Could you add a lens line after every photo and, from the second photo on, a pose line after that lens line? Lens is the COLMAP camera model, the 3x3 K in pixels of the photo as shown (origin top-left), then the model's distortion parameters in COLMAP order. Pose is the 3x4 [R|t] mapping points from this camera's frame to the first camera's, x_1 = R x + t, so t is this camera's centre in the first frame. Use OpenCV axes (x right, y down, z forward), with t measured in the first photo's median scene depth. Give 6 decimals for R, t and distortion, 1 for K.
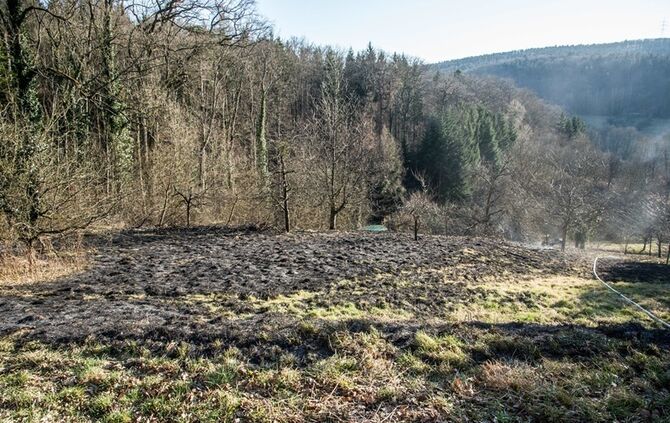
lens RADIAL K [[488.5, 0, 337.1], [0, 488.5, 209.1], [0, 0, 1]] dist [-0.020114, 0.015707]
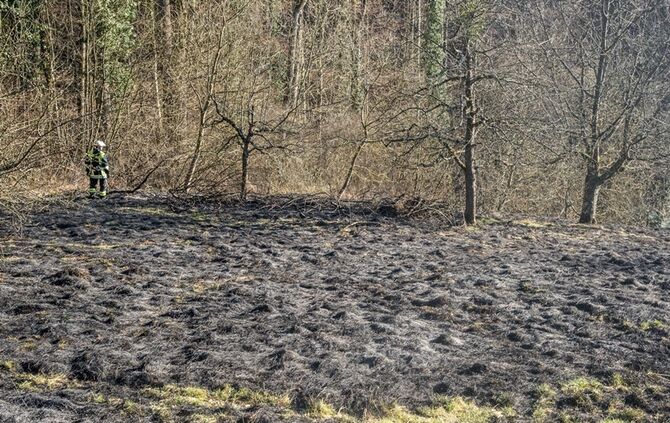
lens RADIAL K [[1079.1, 0, 356.9], [0, 1079.1, 220.2], [0, 0, 1]] dist [0.404103, 0.000000]
pose [[0.969715, 0.064806, -0.235486, 0.032388], [-0.050616, 0.996547, 0.065821, -0.017545], [0.238939, -0.051908, 0.969646, 0.125392]]
